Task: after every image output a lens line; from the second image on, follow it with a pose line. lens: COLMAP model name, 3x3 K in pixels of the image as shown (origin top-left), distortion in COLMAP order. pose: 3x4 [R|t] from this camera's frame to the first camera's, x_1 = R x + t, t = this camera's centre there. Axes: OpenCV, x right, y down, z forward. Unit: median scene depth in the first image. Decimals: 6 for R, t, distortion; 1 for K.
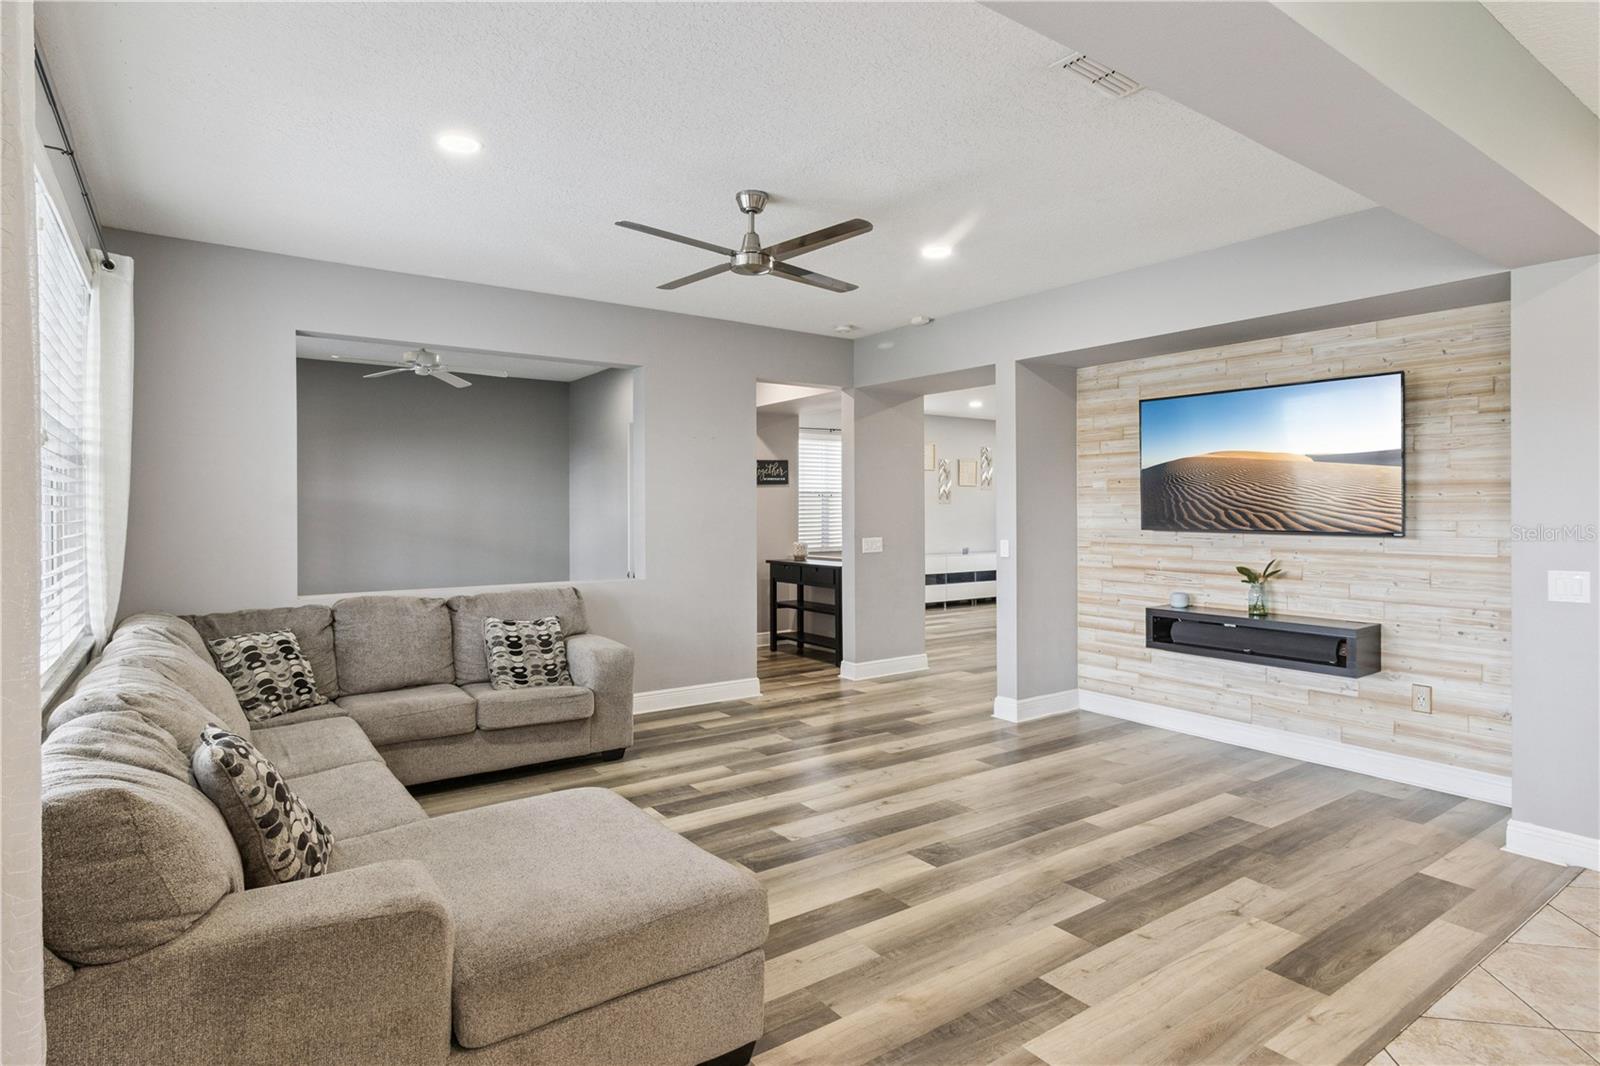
lens RADIAL K [[839.0, 0, 788.7], [0, 839.0, 511.3], [0, 0, 1]] dist [-0.001490, -0.001026]
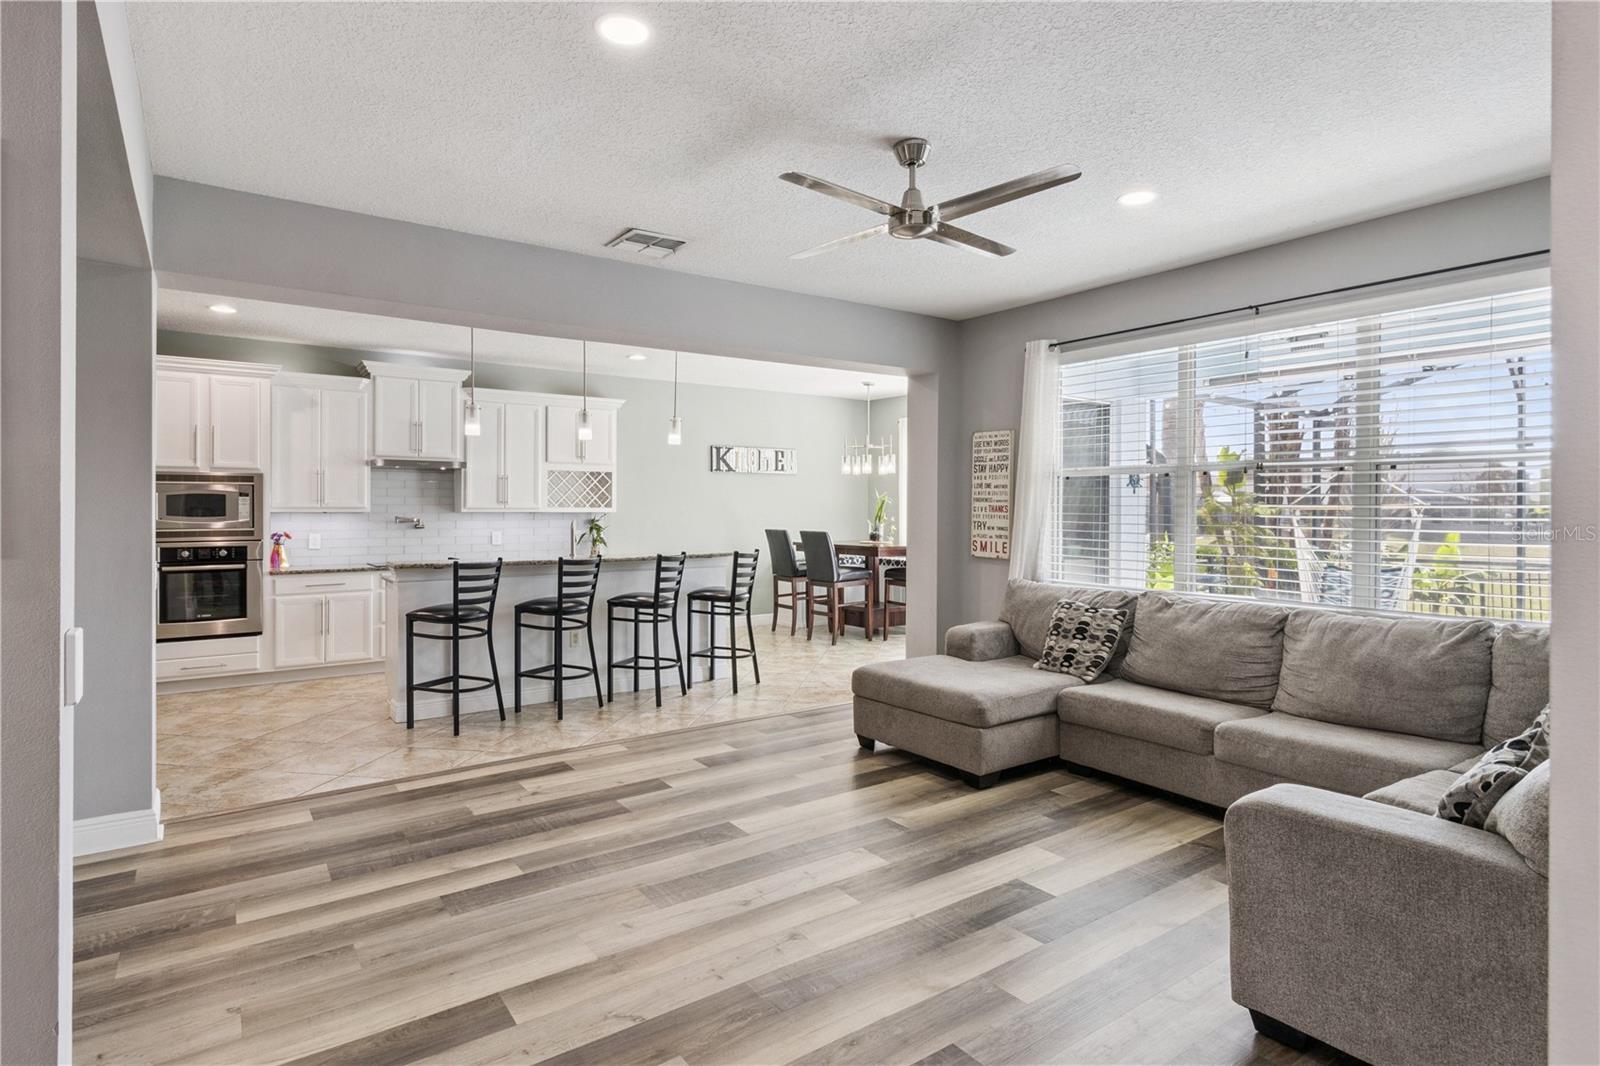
lens RADIAL K [[829.7, 0, 789.2], [0, 829.7, 508.0], [0, 0, 1]] dist [-0.000361, -0.000165]
pose [[-0.999998, -0.000896, 0.002012, 0.066325], [-0.000895, 0.999999, 0.000483, -0.000065], [-0.002012, 0.000481, -0.999998, 1.505429]]
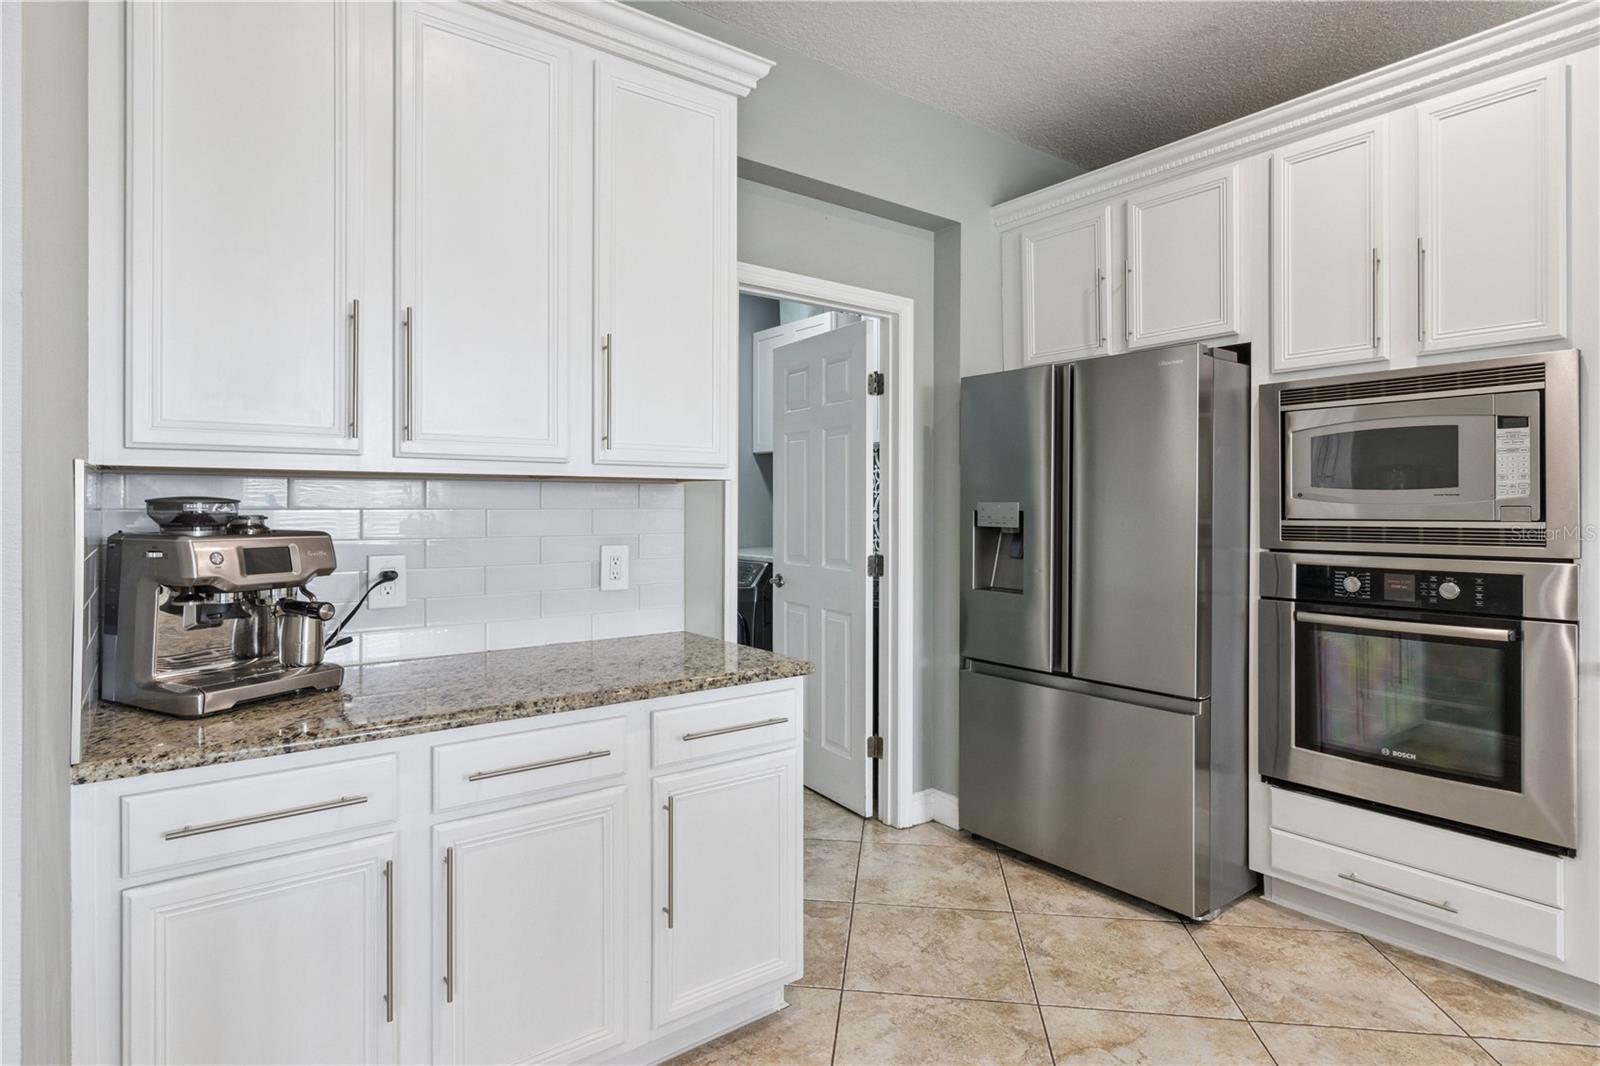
lens RADIAL K [[850.9, 0, 786.8], [0, 850.9, 504.8], [0, 0, 1]] dist [-0.000544, -0.000880]
pose [[-0.031757, 0.003989, 0.999488, 0.515553], [0.000222, 0.999992, -0.003984, 0.027283], [-0.999496, 0.000095, -0.031758, 0.546001]]
